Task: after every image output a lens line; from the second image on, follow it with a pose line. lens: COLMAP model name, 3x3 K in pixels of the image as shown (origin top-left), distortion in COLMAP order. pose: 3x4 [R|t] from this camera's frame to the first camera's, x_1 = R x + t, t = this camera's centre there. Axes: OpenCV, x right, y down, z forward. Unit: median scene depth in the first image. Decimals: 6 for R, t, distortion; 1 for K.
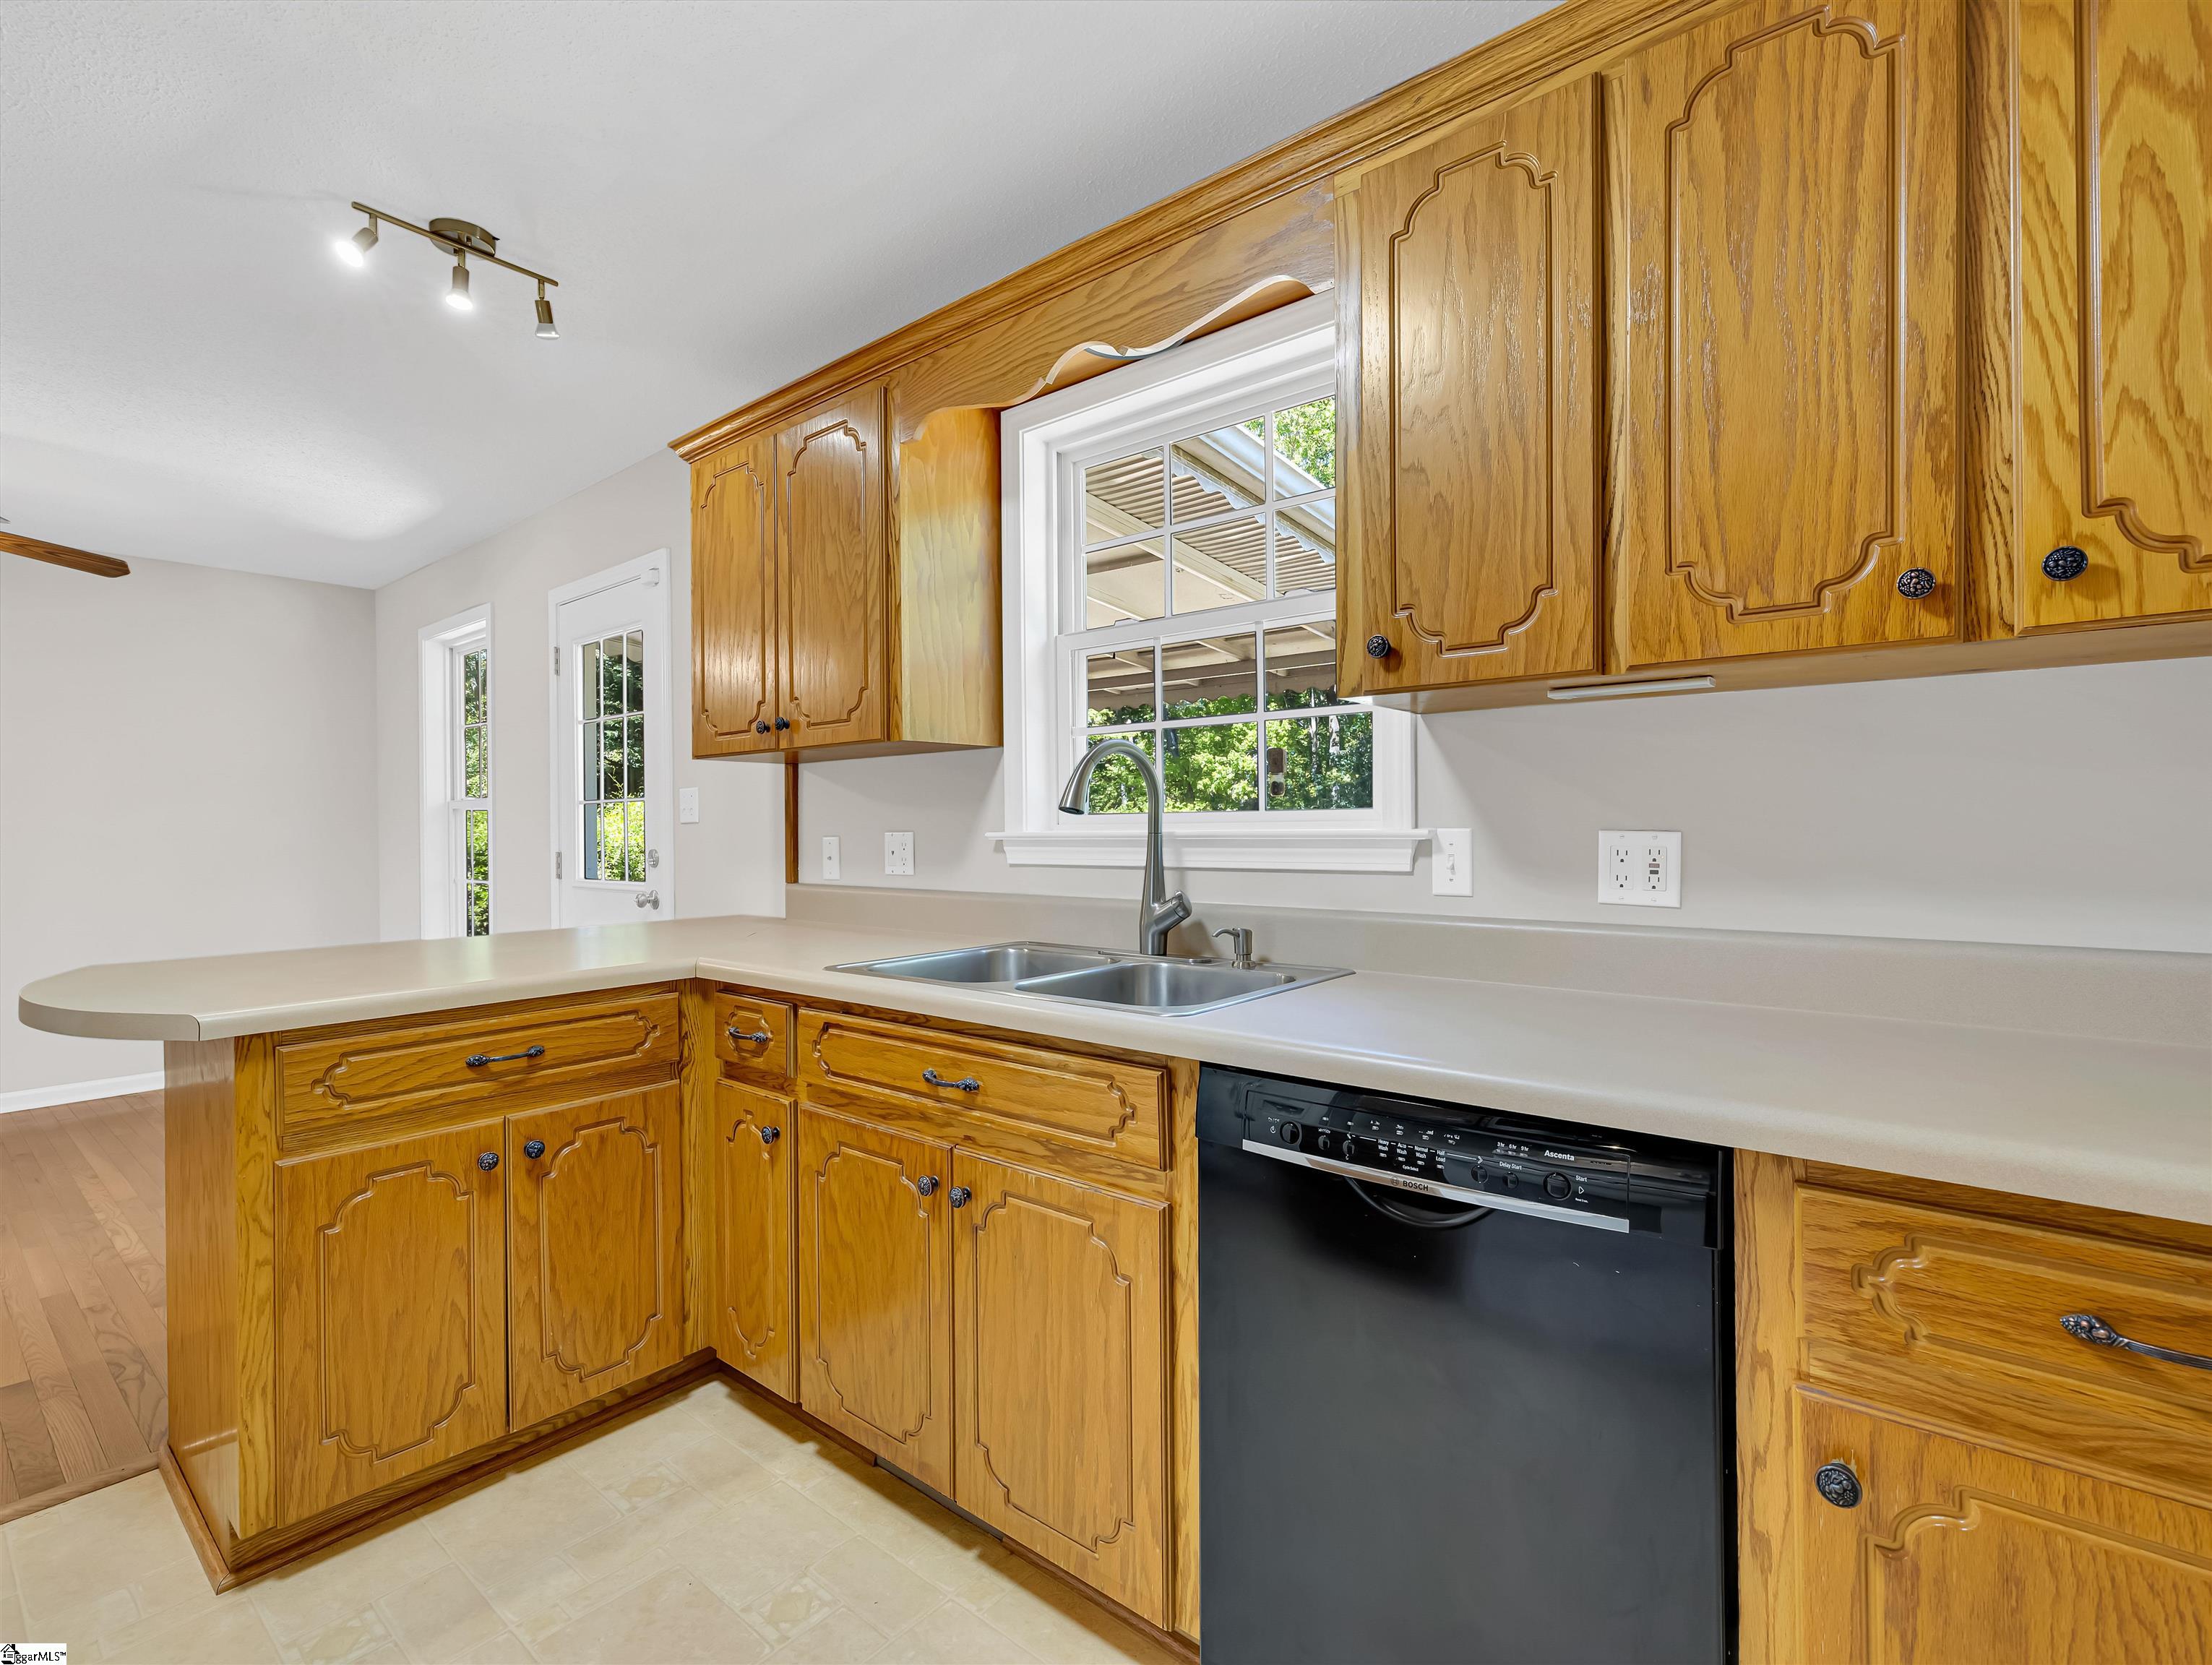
lens RADIAL K [[1039.2, 0, 1105.2], [0, 1039.2, 829.3], [0, 0, 1]] dist [-0.001948, 0.001266]
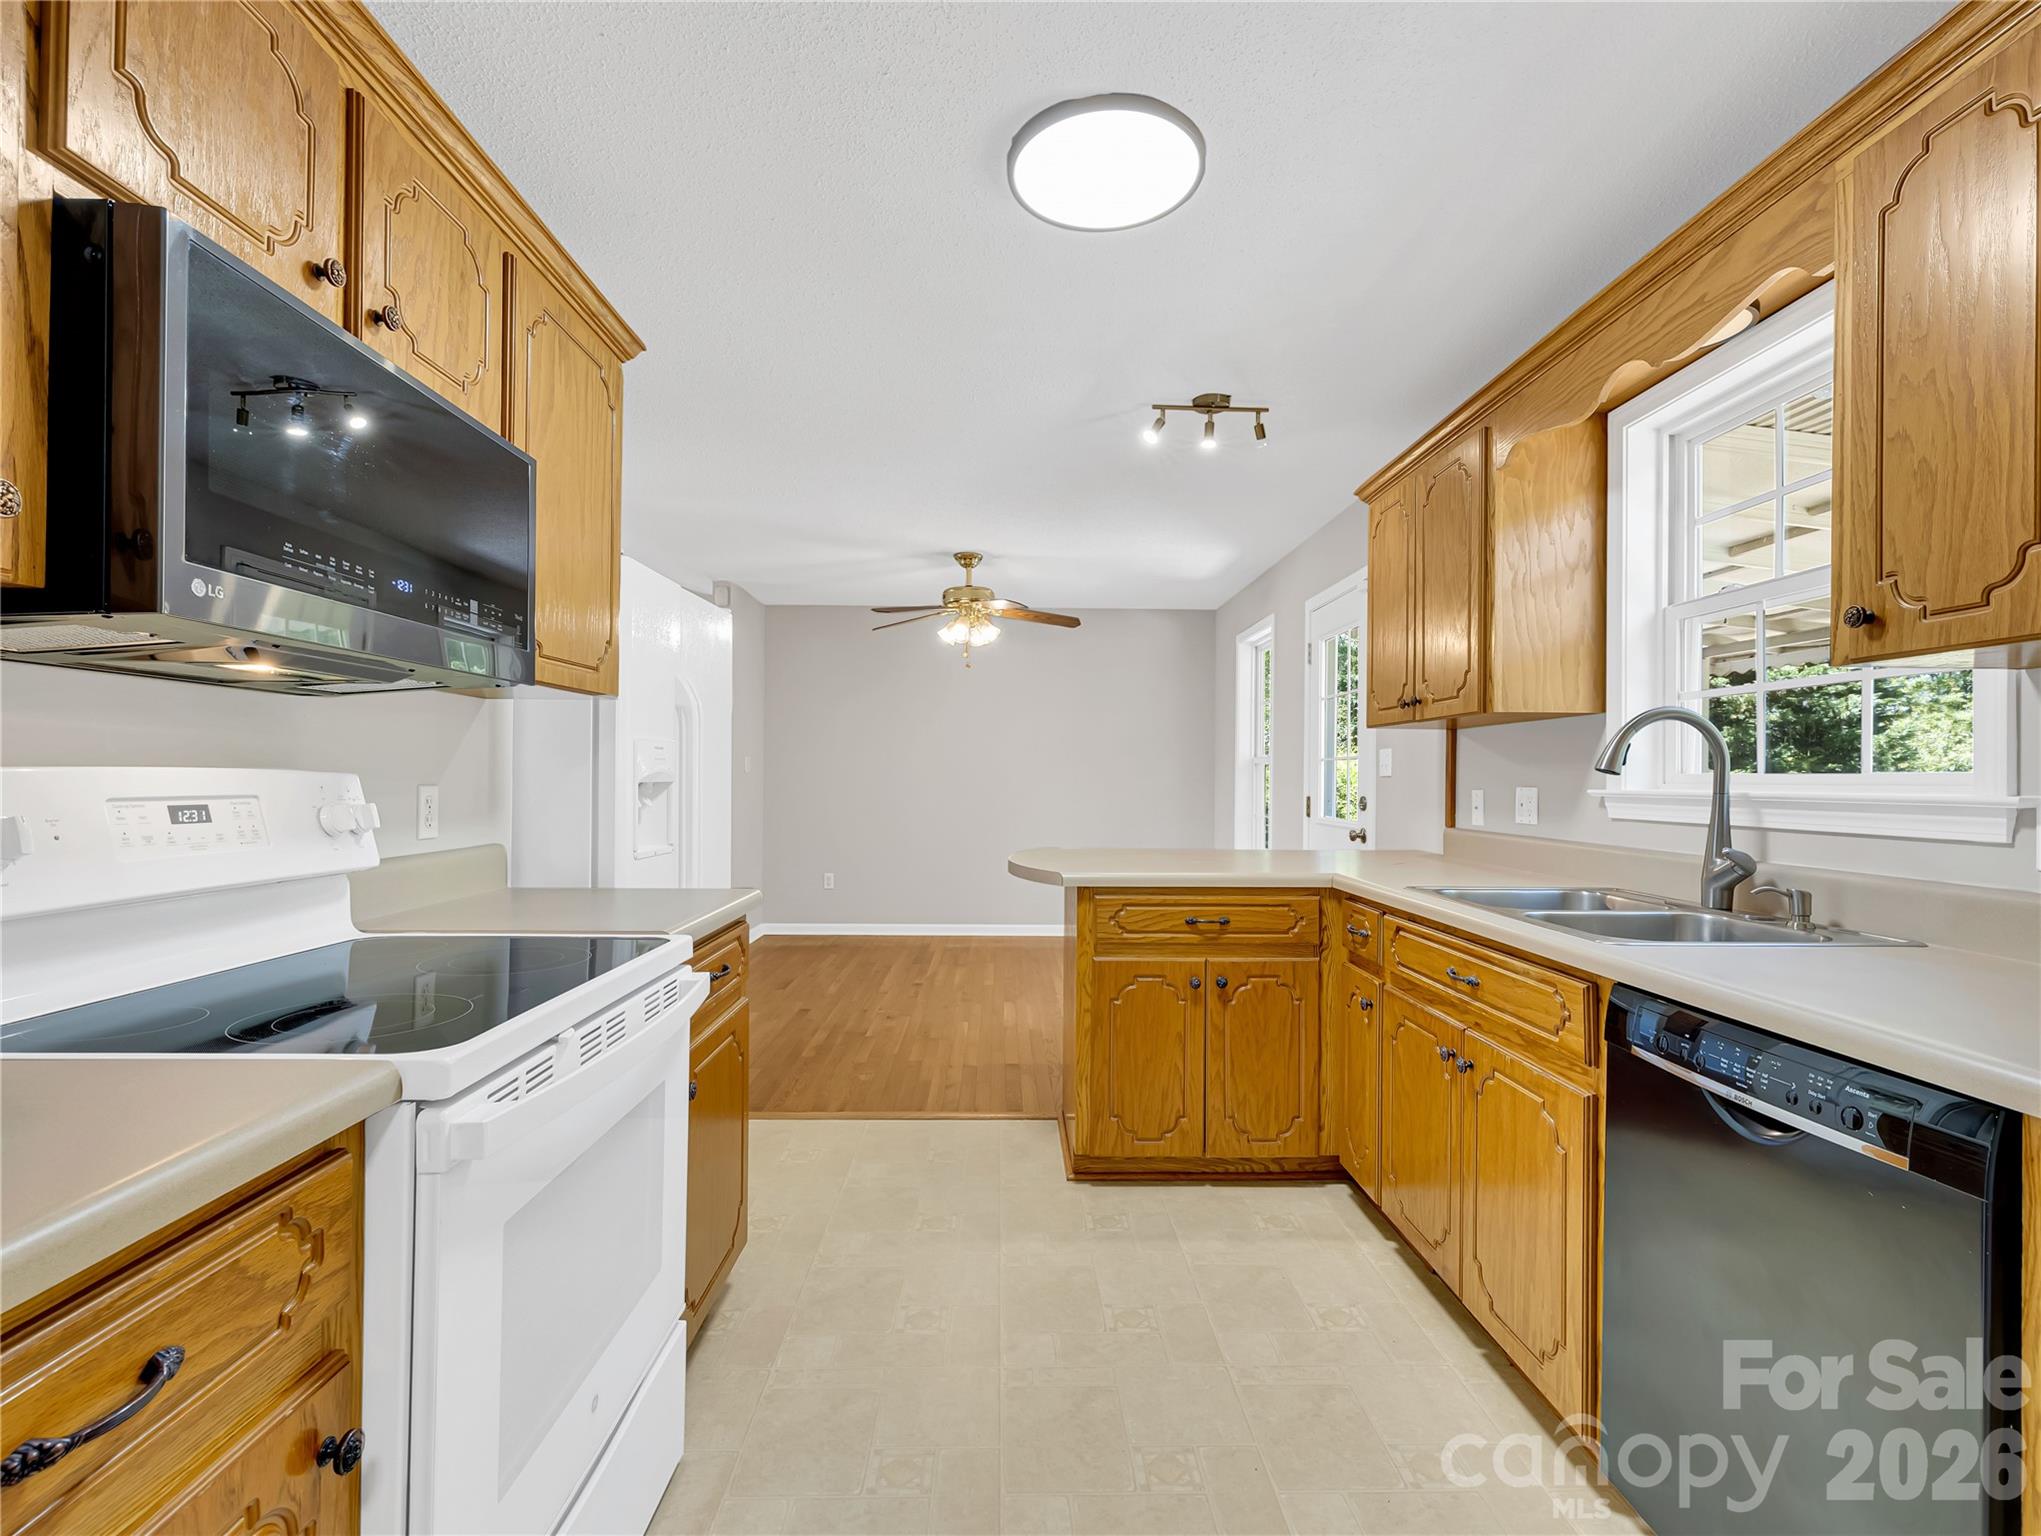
lens RADIAL K [[967.6, 0, 1015.2], [0, 967.6, 770.4], [0, 0, 1]] dist [-0.004321, -0.000359]
pose [[0.651423, 0.010064, -0.758648, 0.353159], [-0.017641, 0.999843, -0.001883, -0.005669], [0.758510, 0.014610, 0.651498, -0.197558]]
